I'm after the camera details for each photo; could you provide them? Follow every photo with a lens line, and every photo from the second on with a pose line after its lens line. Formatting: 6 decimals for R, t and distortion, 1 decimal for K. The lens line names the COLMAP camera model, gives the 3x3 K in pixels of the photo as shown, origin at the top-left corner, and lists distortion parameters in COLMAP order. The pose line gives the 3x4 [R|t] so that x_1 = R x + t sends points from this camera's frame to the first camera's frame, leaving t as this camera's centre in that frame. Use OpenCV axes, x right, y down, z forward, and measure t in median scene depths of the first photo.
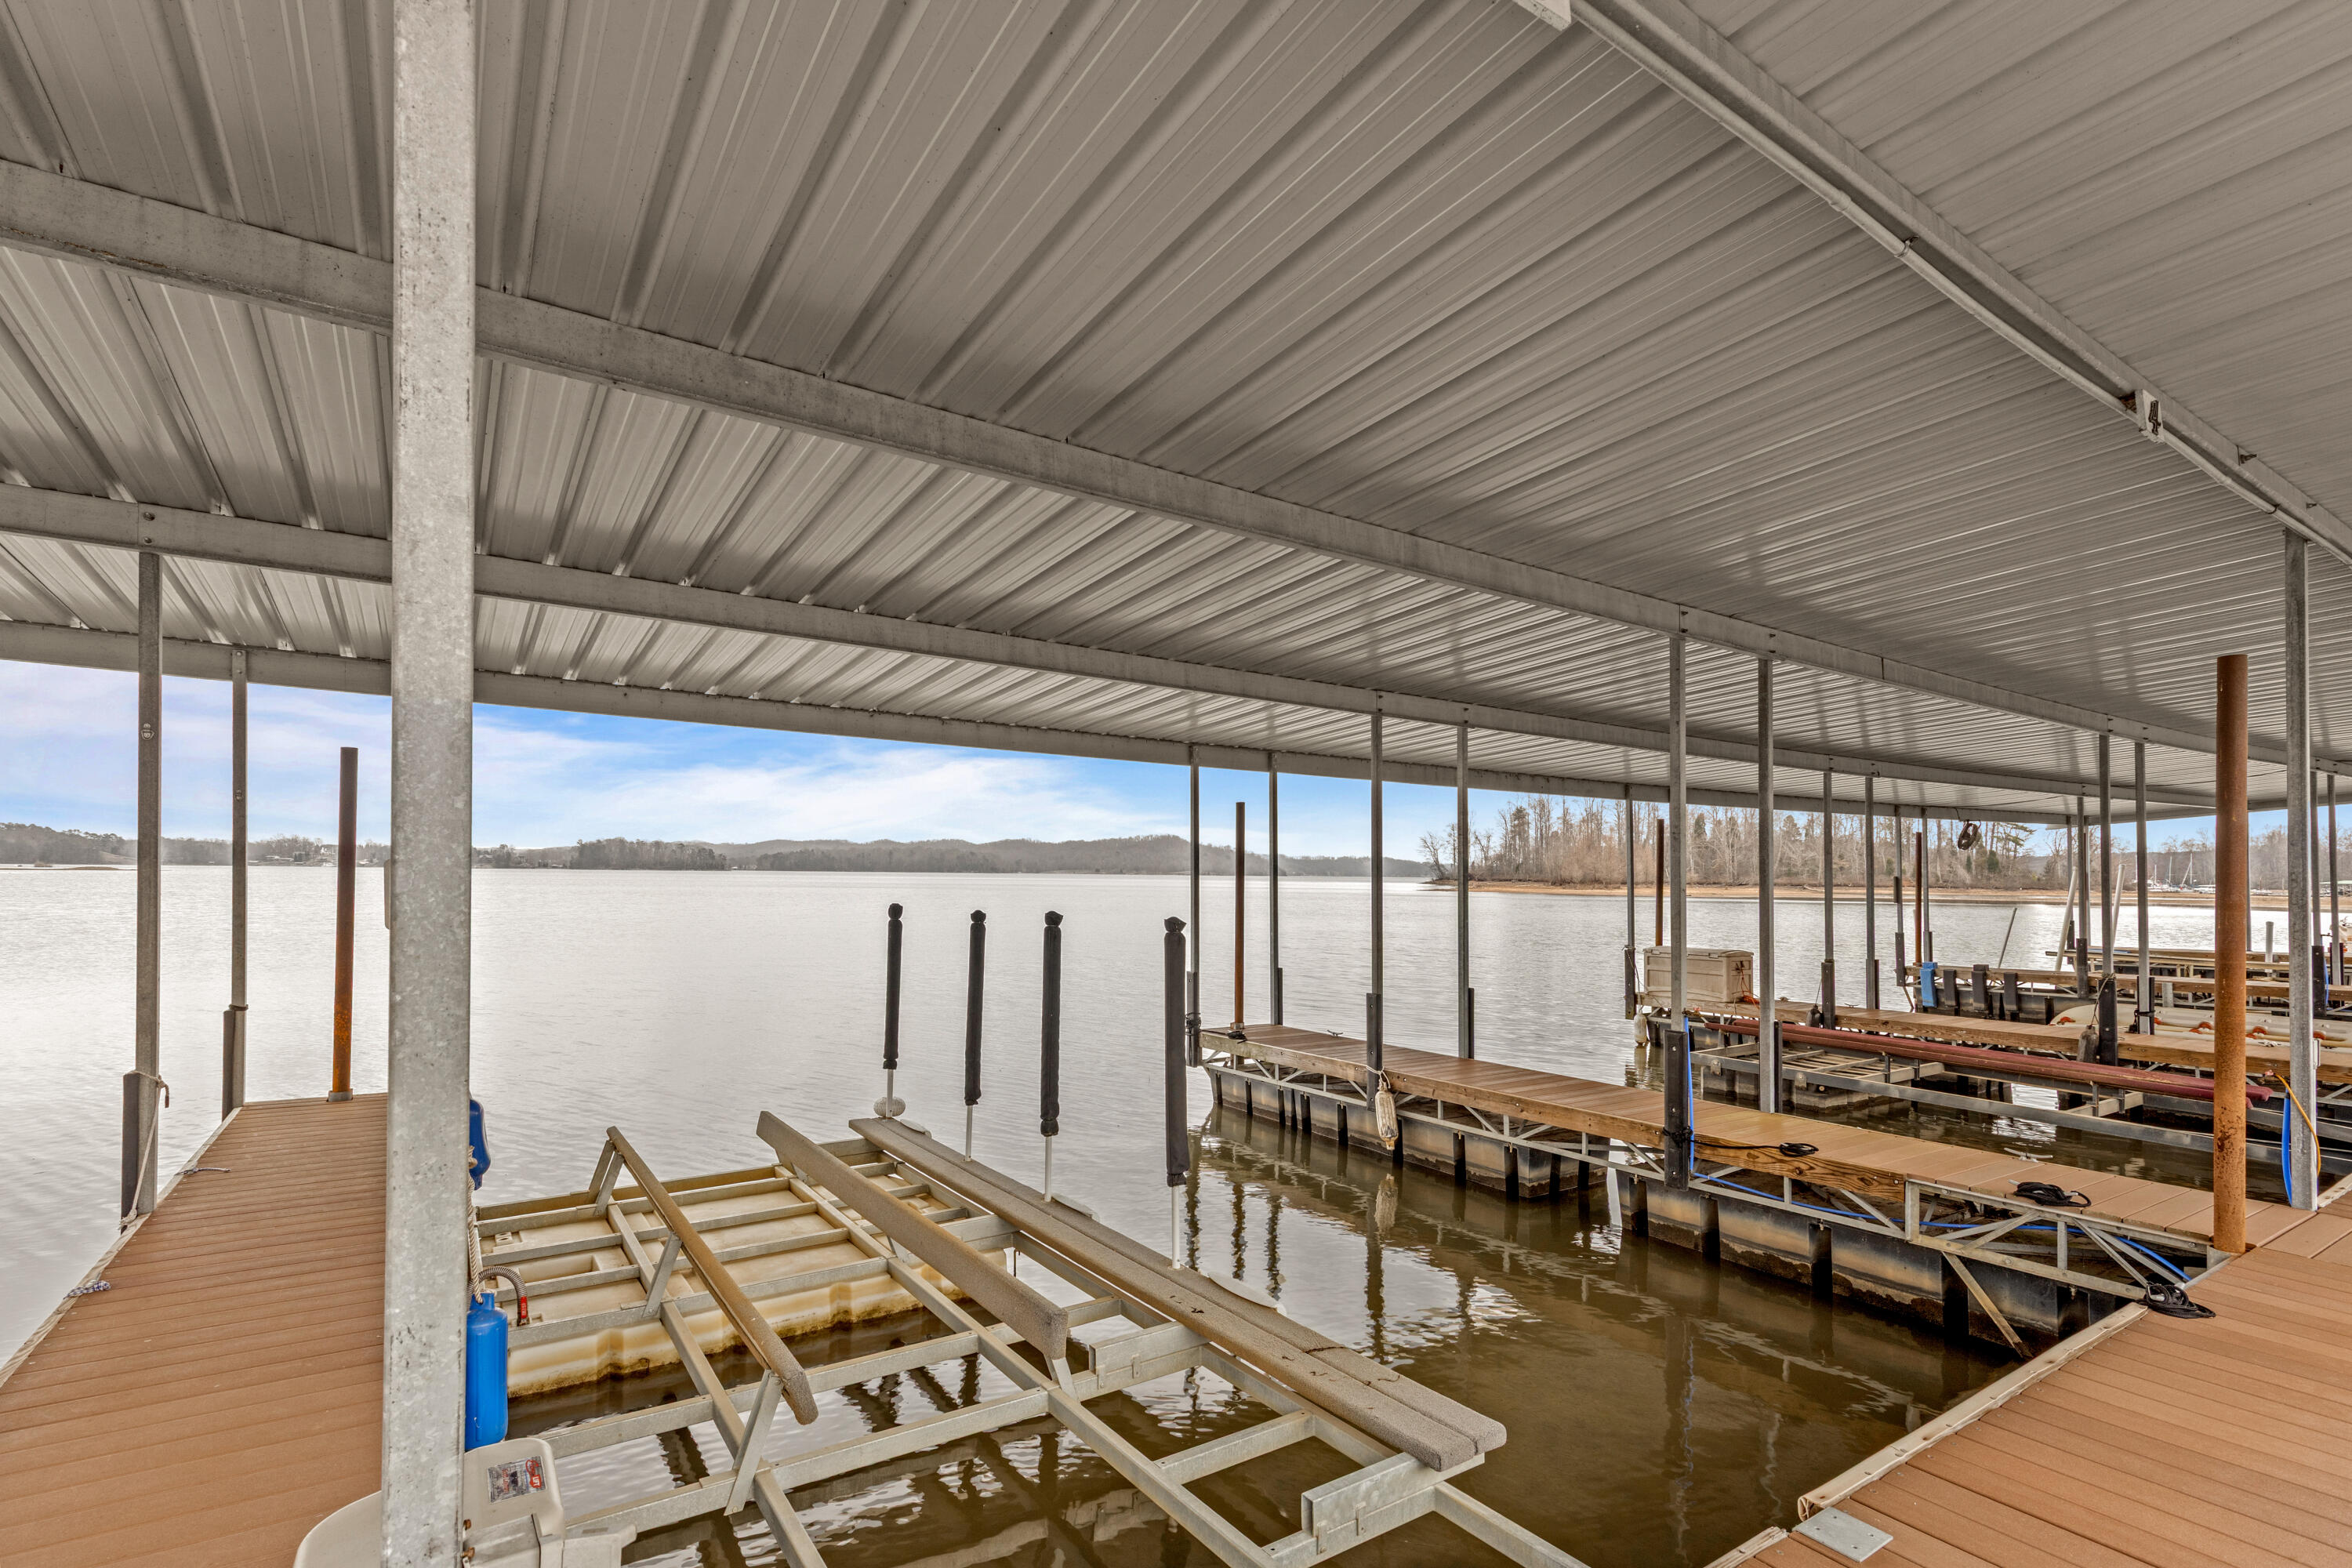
lens RADIAL K [[1075.4, 0, 1163.0], [0, 1075.4, 795.5], [0, 0, 1]] dist [0.008556, -0.001464]
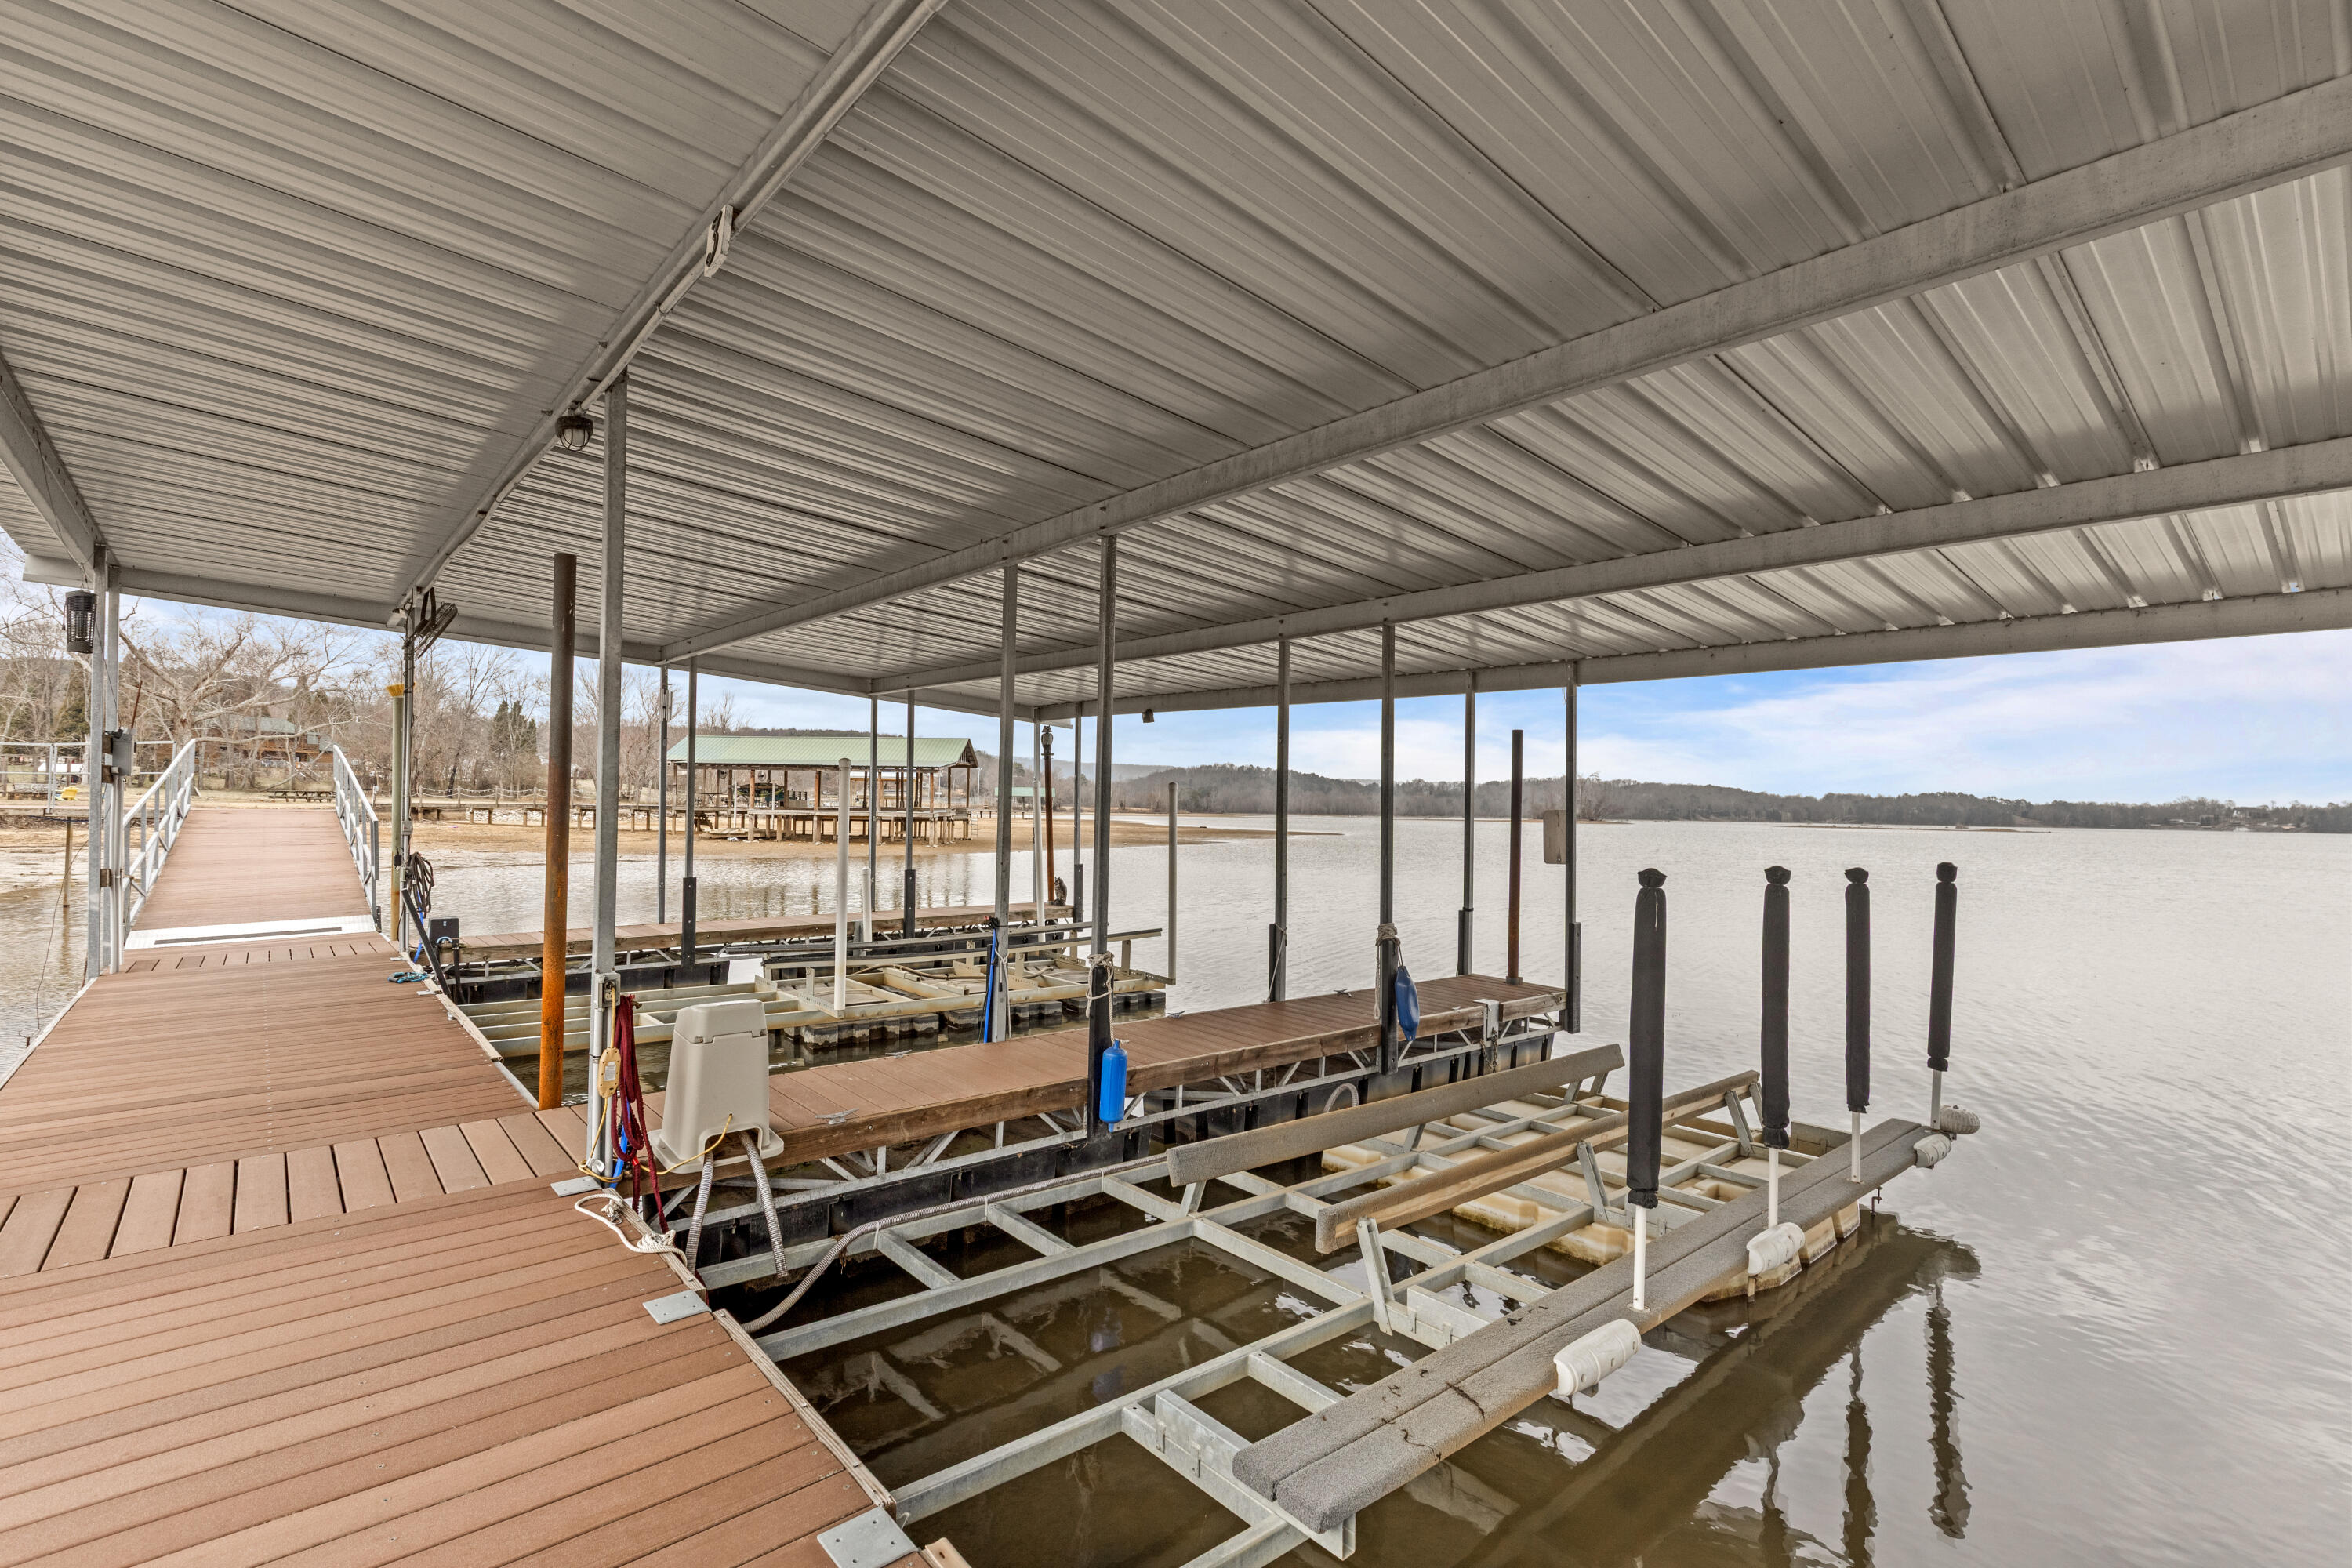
lens RADIAL K [[1075.4, 0, 1163.0], [0, 1075.4, 795.5], [0, 0, 1]] dist [0.008556, -0.001464]
pose [[0.112448, -0.018277, -0.993490, 0.883372], [0.051050, 0.998617, -0.012593, 0.055906], [0.992345, -0.049302, 0.113226, 0.596014]]
